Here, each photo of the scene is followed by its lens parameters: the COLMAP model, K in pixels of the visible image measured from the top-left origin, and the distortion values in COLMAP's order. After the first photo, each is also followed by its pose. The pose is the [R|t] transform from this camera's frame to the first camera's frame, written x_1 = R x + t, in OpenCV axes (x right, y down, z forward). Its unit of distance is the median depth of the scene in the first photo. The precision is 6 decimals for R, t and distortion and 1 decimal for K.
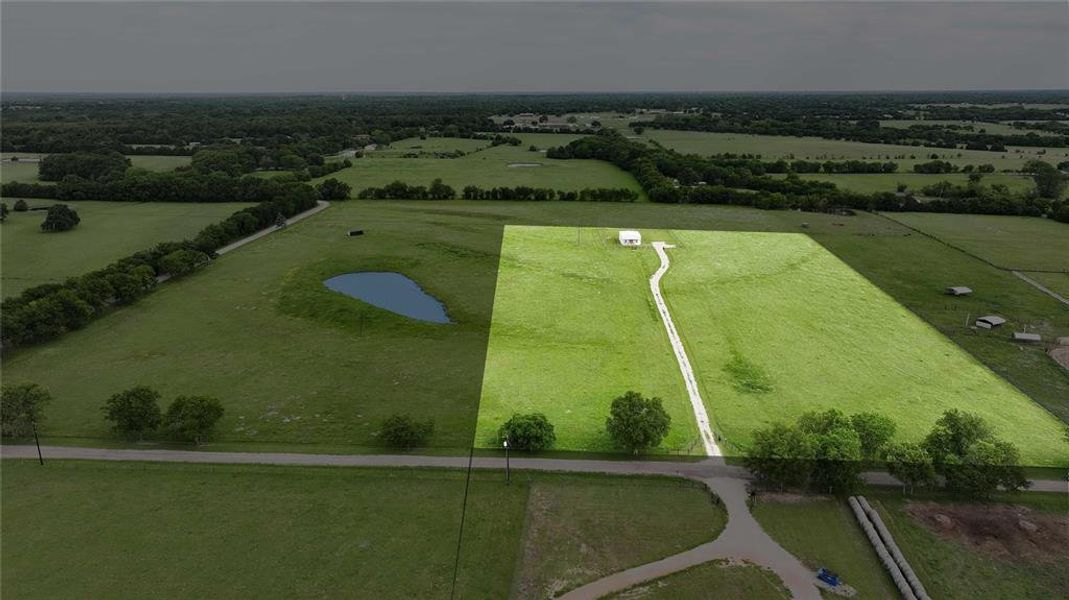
lens RADIAL K [[747.5, 0, 539.8], [0, 747.5, 298.7], [0, 0, 1]] dist [0.001798, 0.007248]
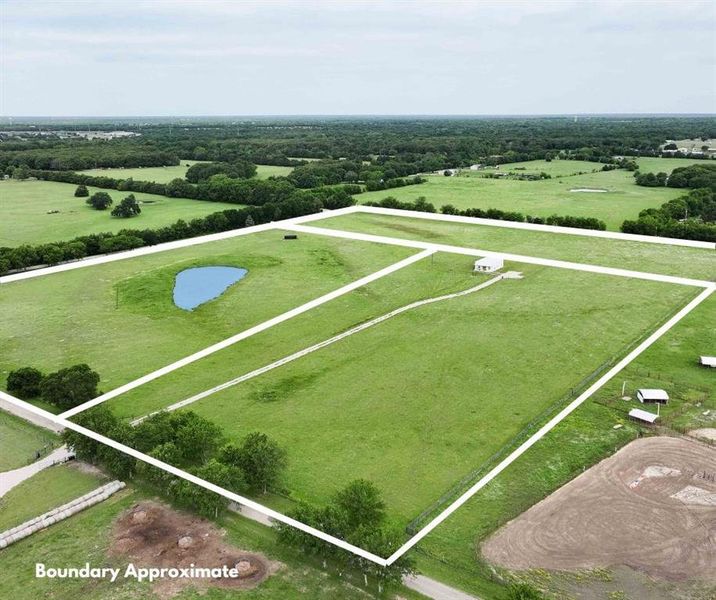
lens RADIAL K [[749.8, 0, 358.0], [0, 749.8, 300.0], [0, 0, 1]] dist [0.006390, 0.010635]
pose [[0.845020, 0.127989, -0.519192, 0.708728], [-0.141759, 0.989812, 0.013282, -0.036058], [0.515602, 0.062377, 0.854554, 0.123098]]
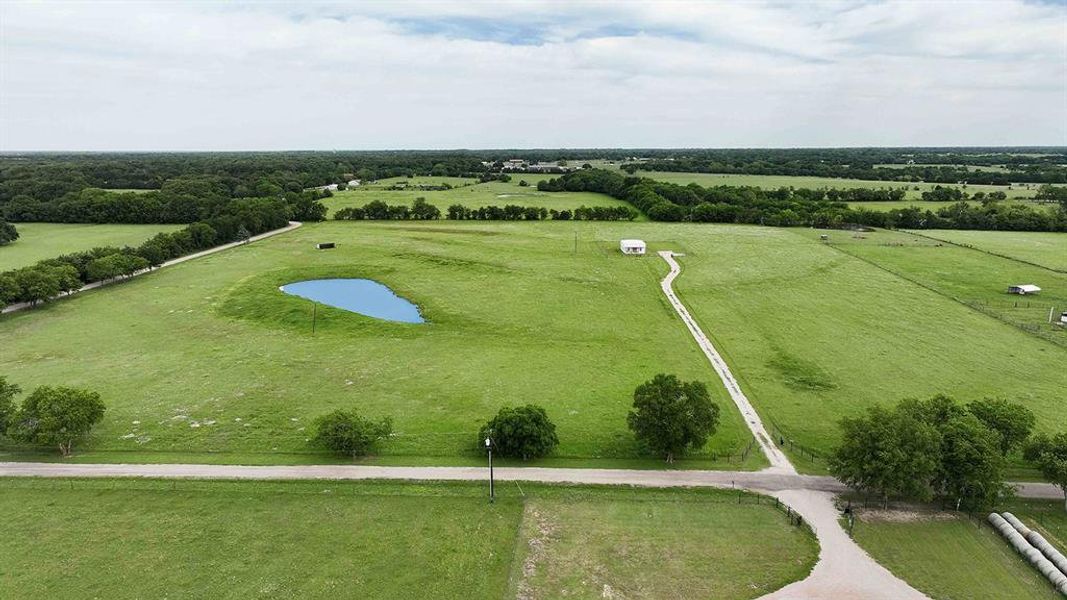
lens RADIAL K [[746.1, 0, 538.8], [0, 746.1, 298.7], [0, 0, 1]] dist [0.001798, 0.007248]
pose [[0.999919, -0.004255, 0.011958, -0.003730], [0.005124, 0.997273, -0.073626, 0.065987], [-0.011612, 0.073682, 0.997214, 0.173487]]
